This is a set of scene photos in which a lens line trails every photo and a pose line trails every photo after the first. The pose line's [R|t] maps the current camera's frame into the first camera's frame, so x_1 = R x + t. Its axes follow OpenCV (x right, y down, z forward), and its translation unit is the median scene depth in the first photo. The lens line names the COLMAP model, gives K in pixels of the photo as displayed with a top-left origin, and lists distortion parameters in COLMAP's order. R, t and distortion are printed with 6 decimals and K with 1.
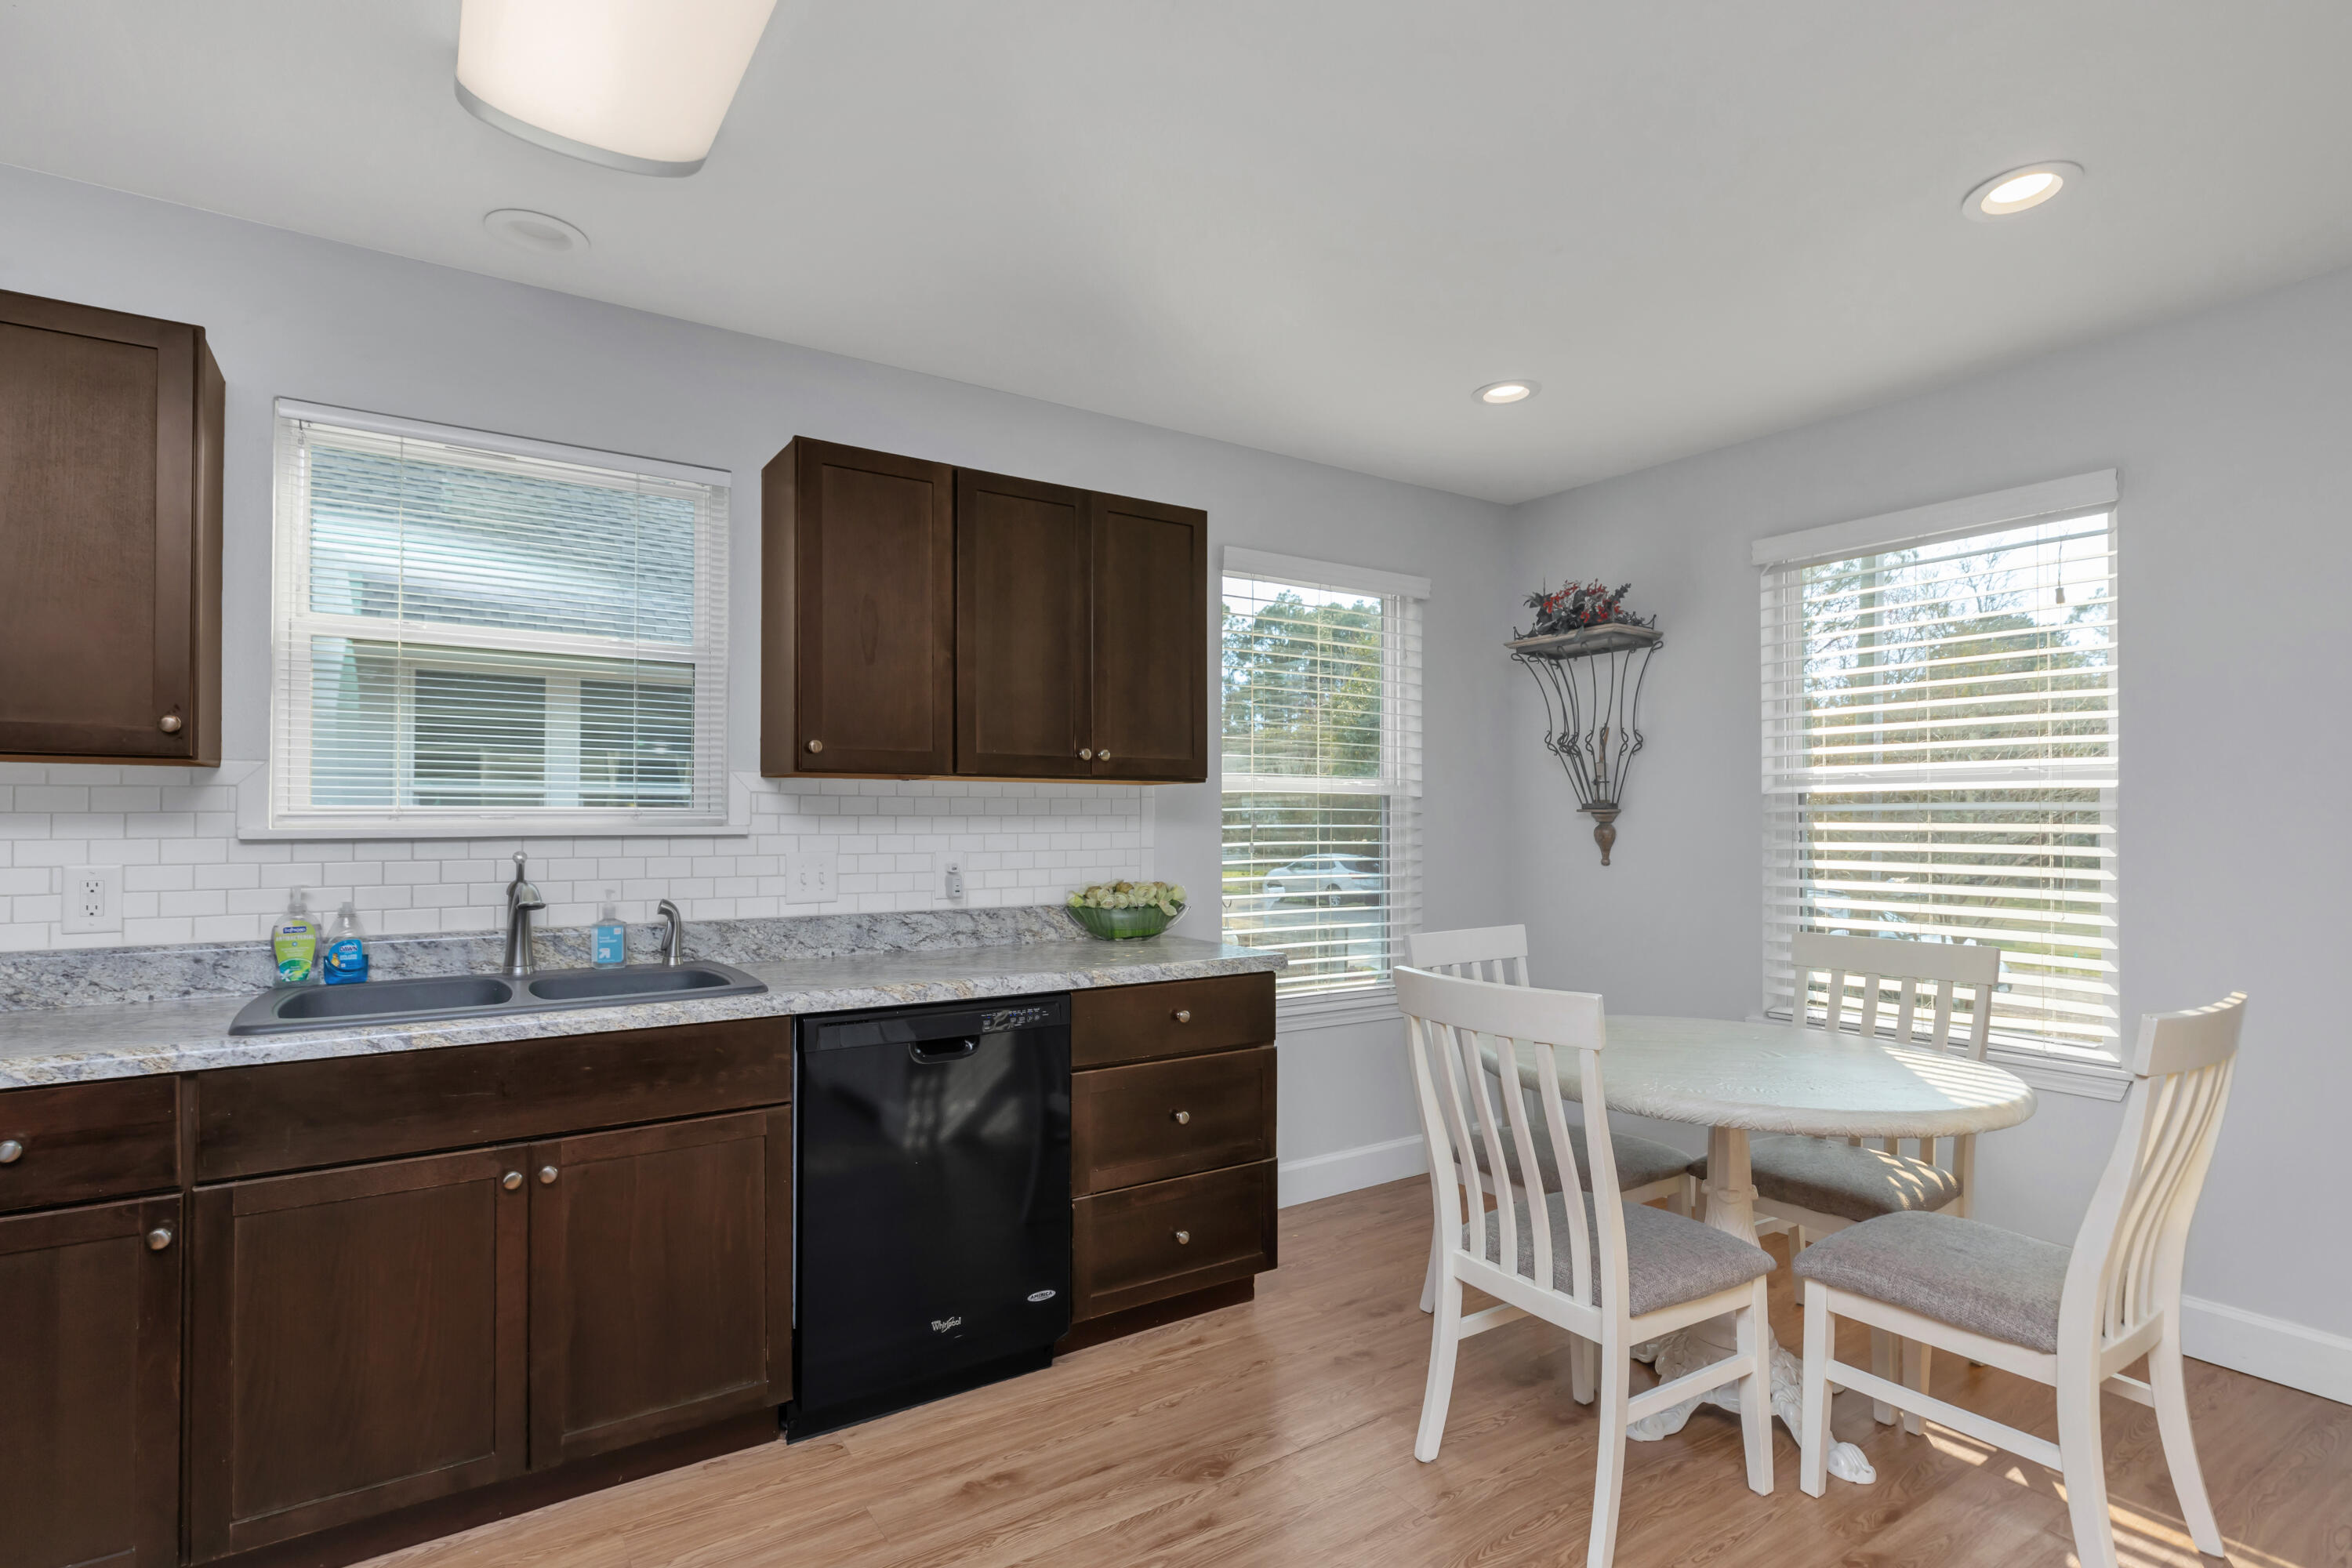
lens RADIAL K [[1127.9, 0, 1215.3], [0, 1127.9, 784.5], [0, 0, 1]] dist [-0.000734, -0.000499]
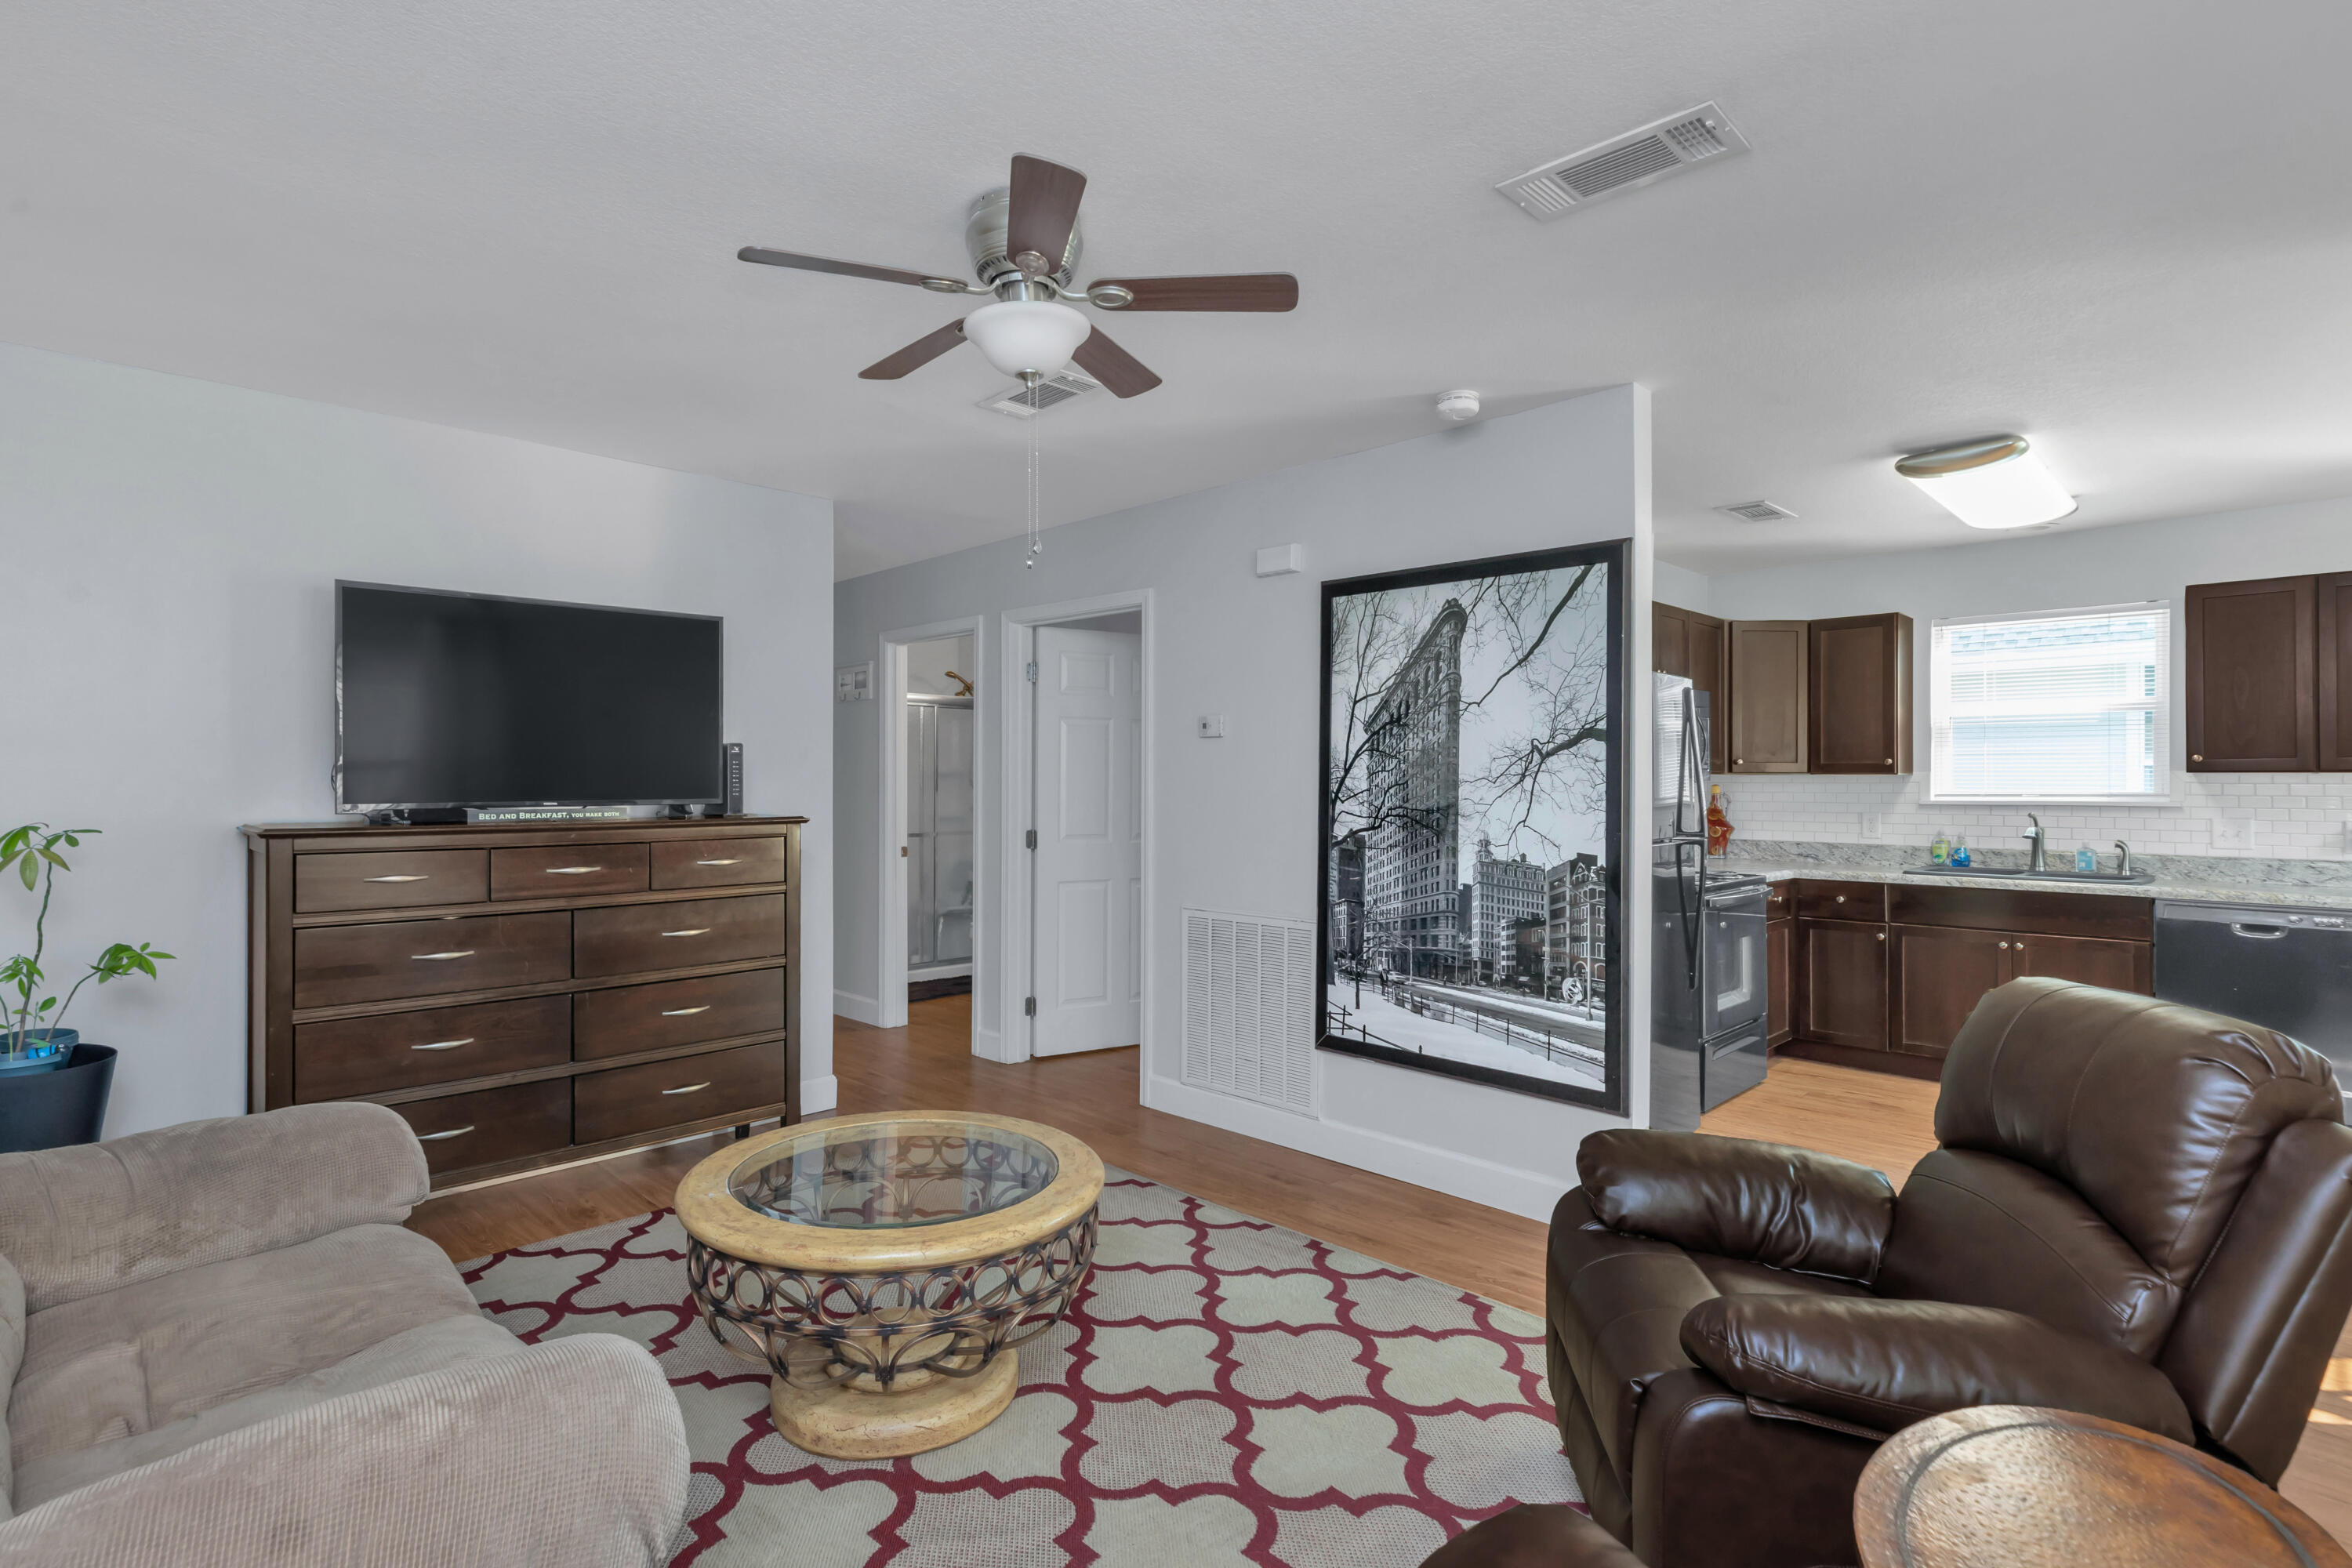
lens RADIAL K [[1057.5, 0, 1200.2], [0, 1057.5, 784.6], [0, 0, 1]] dist [0.000519, 0.000163]
pose [[0.163703, 0.000841, -0.986509, 0.903150], [0.029302, 0.999554, 0.005714, -0.041663], [0.986074, -0.029843, 0.163606, -0.723326]]
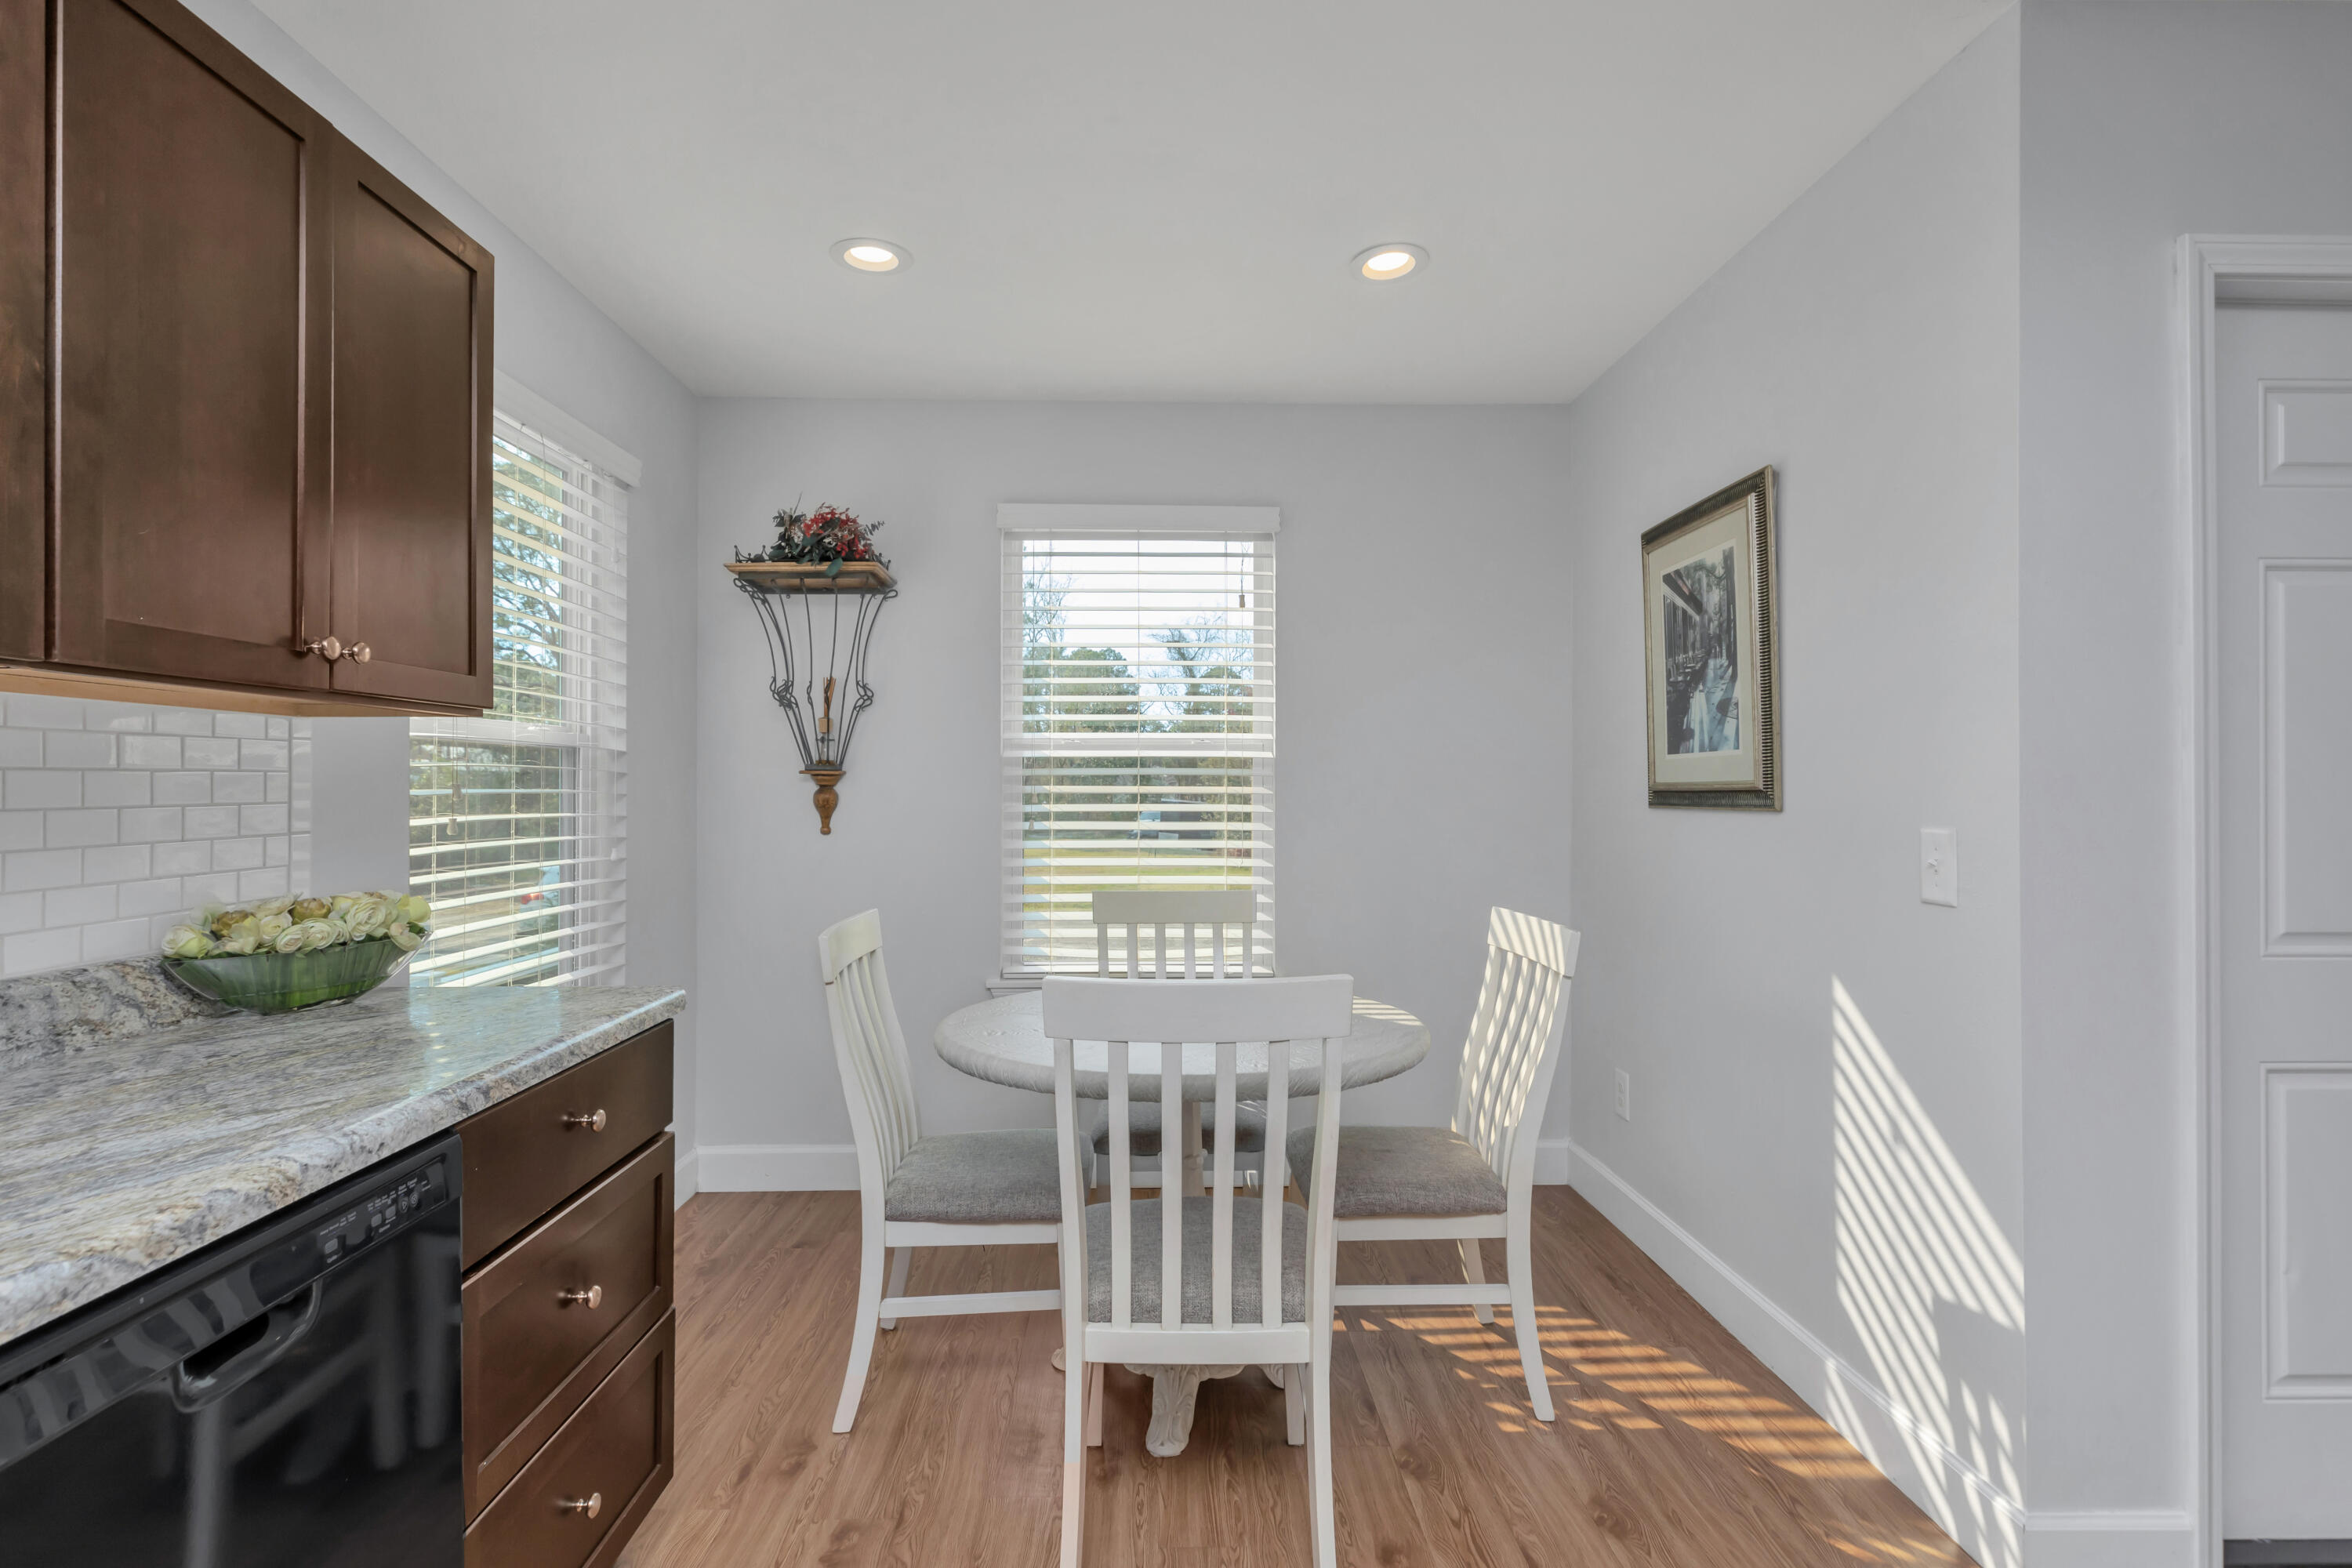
lens RADIAL K [[1113.3, 0, 1166.9], [0, 1113.3, 739.3], [0, 0, 1]] dist [-0.011370, -0.000464]
pose [[0.541193, 0.034866, 0.840175, -0.324951], [-0.025360, 0.999362, -0.025136, 0.016925], [-0.840516, -0.007704, 0.541733, 0.419814]]
